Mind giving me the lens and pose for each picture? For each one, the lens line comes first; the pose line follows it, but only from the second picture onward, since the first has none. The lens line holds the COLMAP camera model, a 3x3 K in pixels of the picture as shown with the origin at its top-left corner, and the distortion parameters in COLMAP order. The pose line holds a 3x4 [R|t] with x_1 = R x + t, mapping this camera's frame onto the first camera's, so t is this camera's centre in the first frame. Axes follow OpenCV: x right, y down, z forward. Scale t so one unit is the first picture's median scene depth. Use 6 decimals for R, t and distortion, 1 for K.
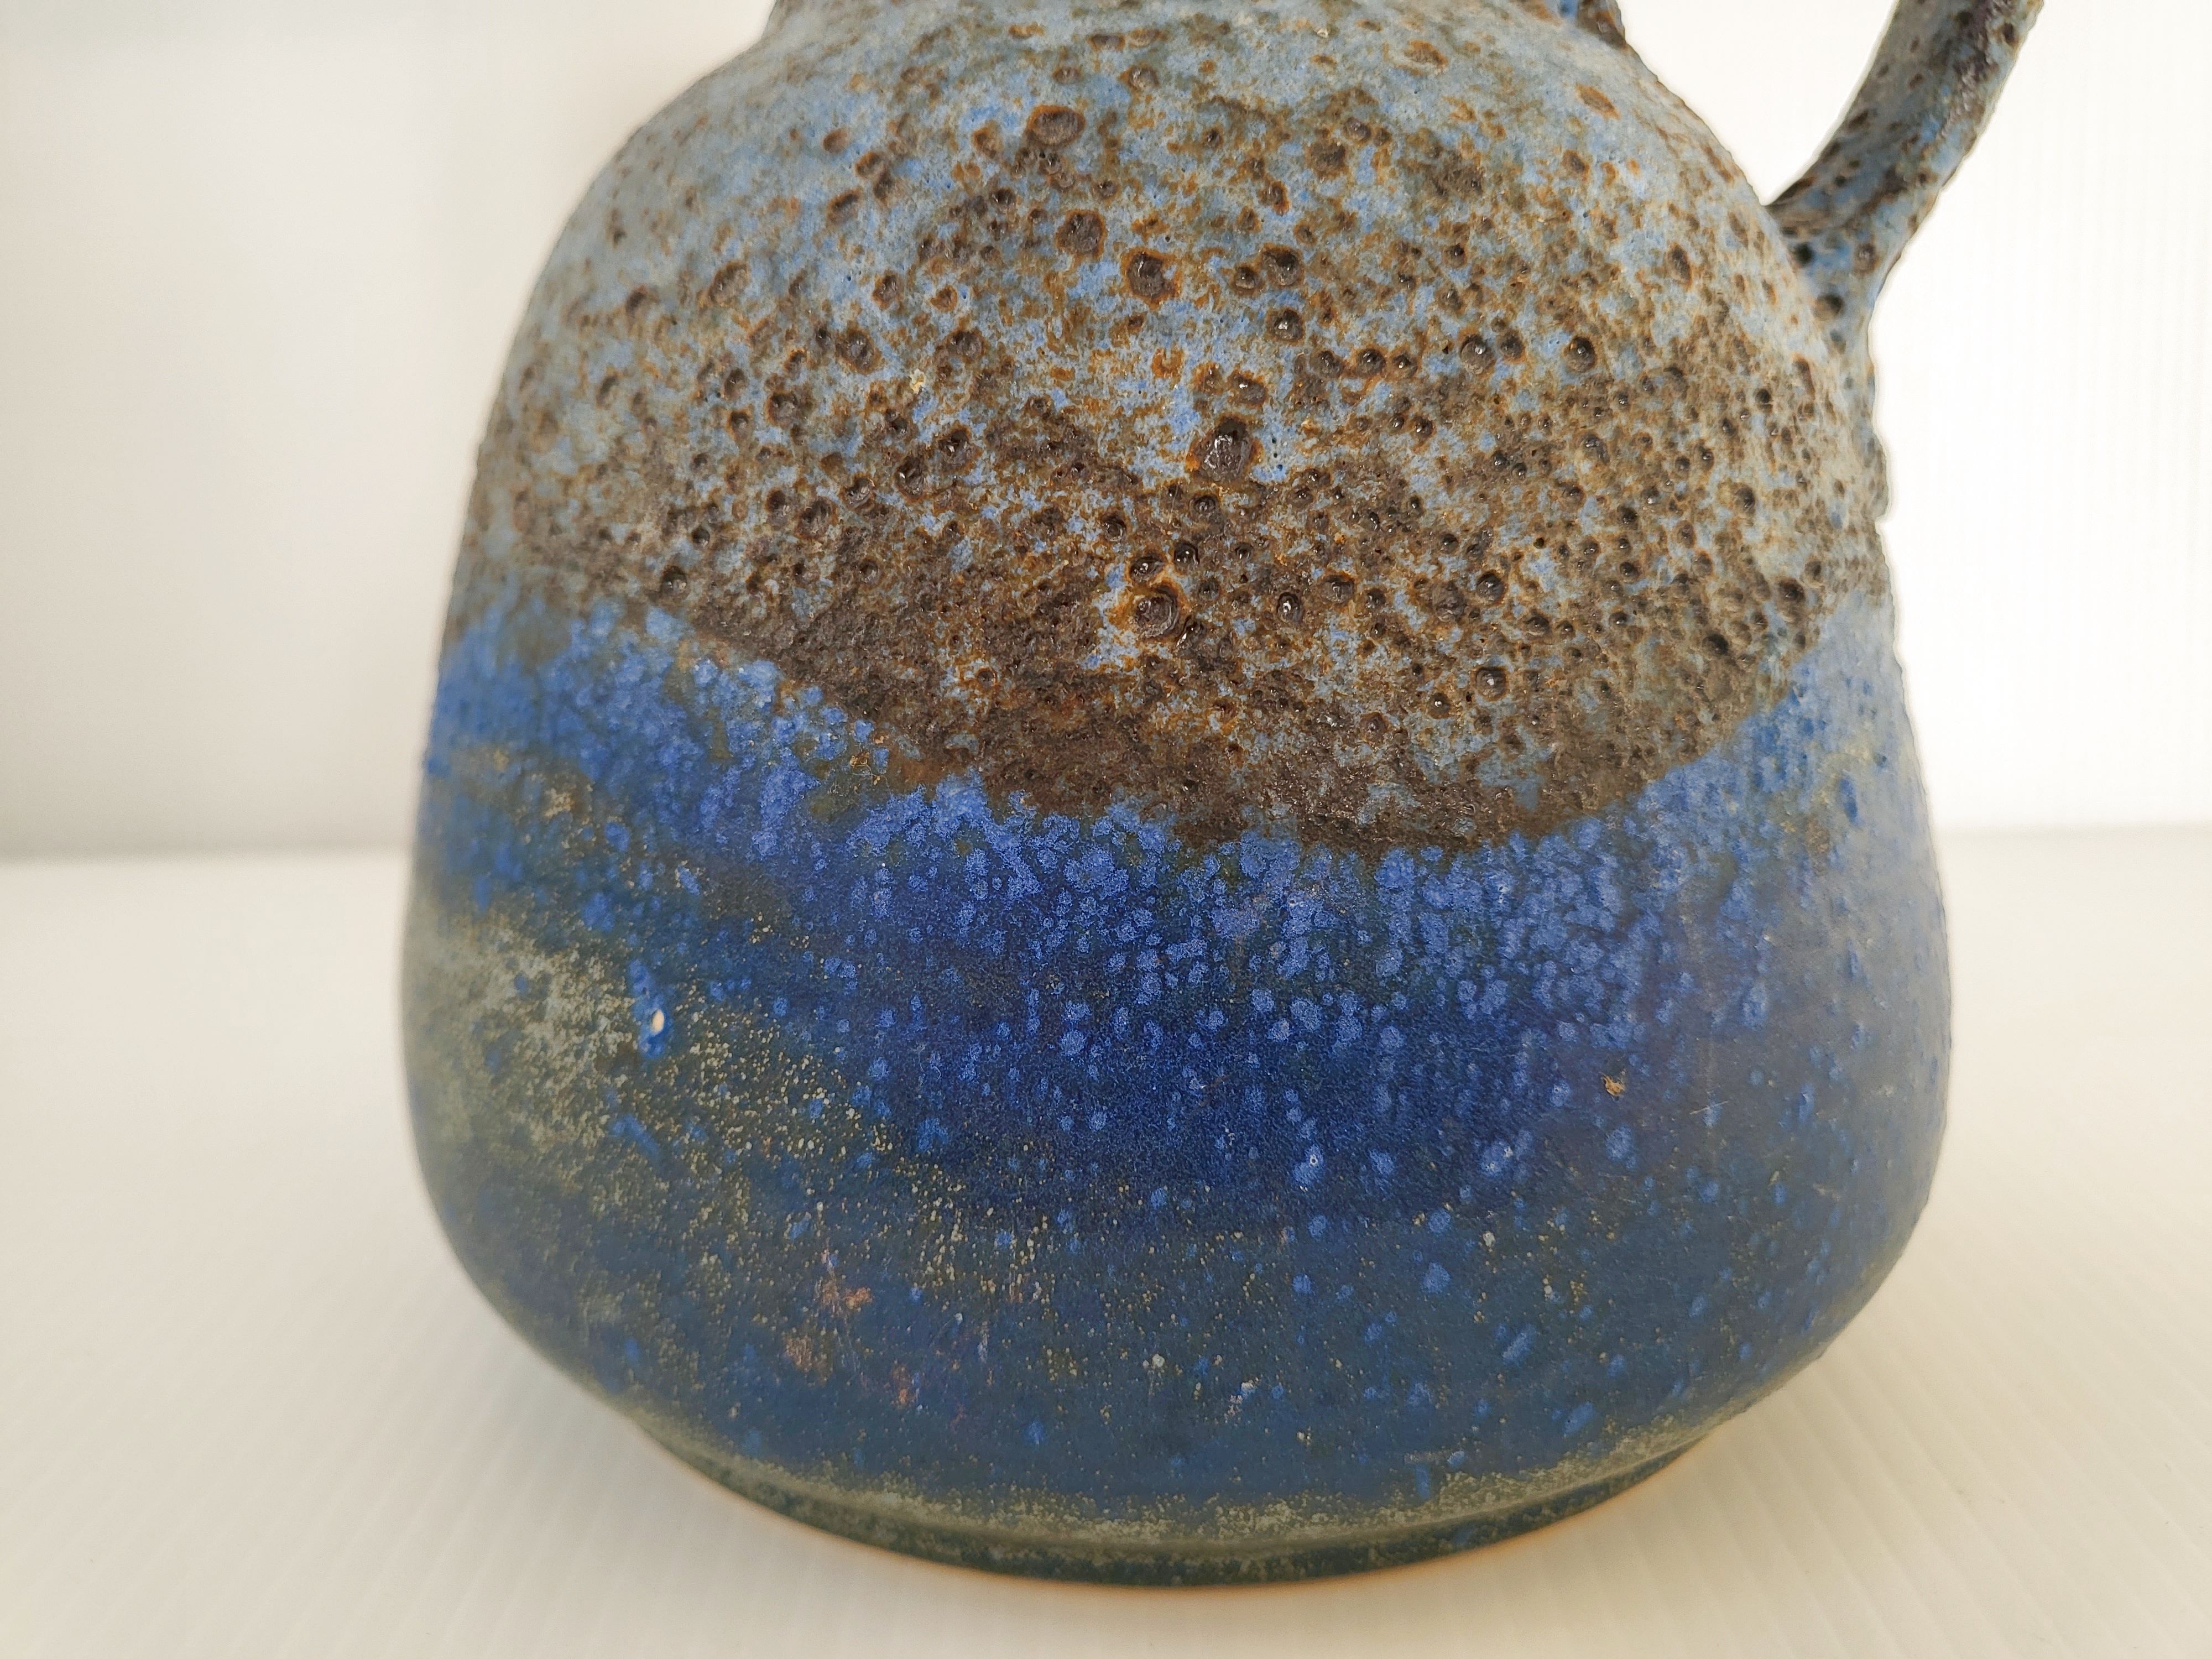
lens RADIAL K [[1713.4, 0, 1106.0], [0, 1713.4, 829.5], [0, 0, 1]] dist [-0.015305, 0.000949]
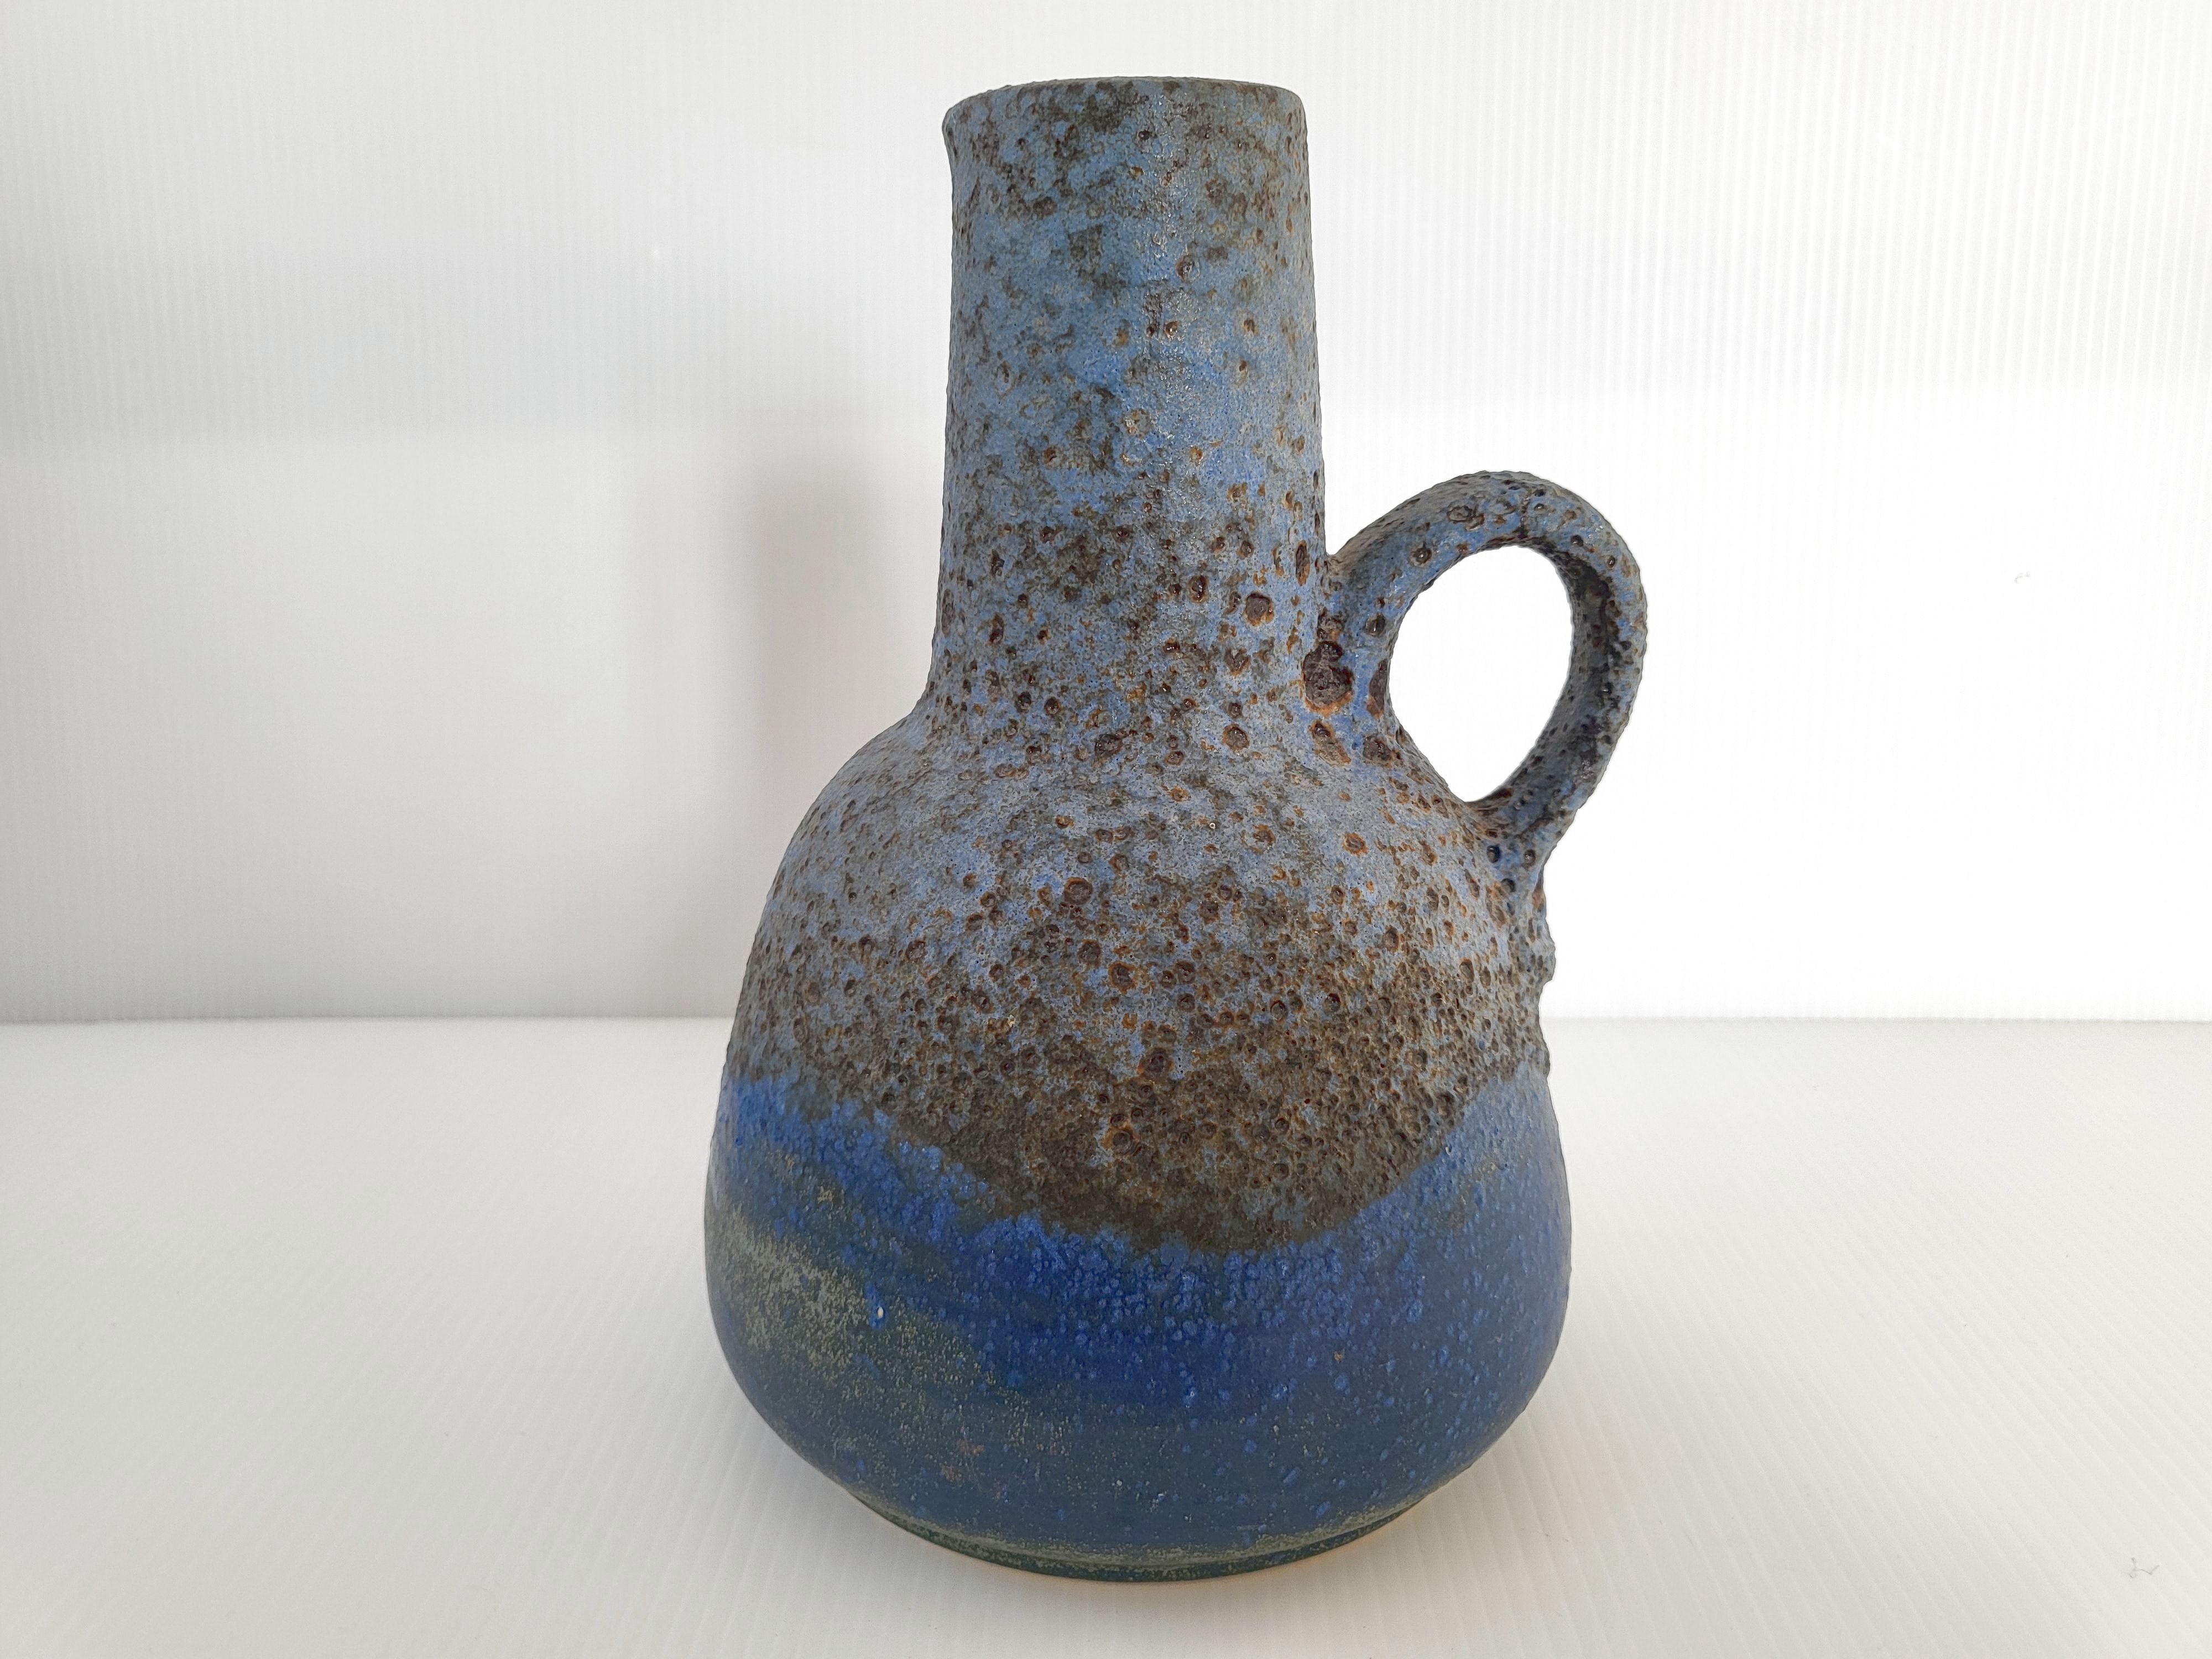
lens RADIAL K [[1695.2, 0, 1106.0], [0, 1695.2, 829.5], [0, 0, 1]] dist [-0.071158, -0.003161]
pose [[0.999866, 0.013232, -0.009605, 0.022524], [-0.013116, 0.999842, 0.011982, -0.513274], [0.009762, -0.011855, 0.999882, -1.049092]]
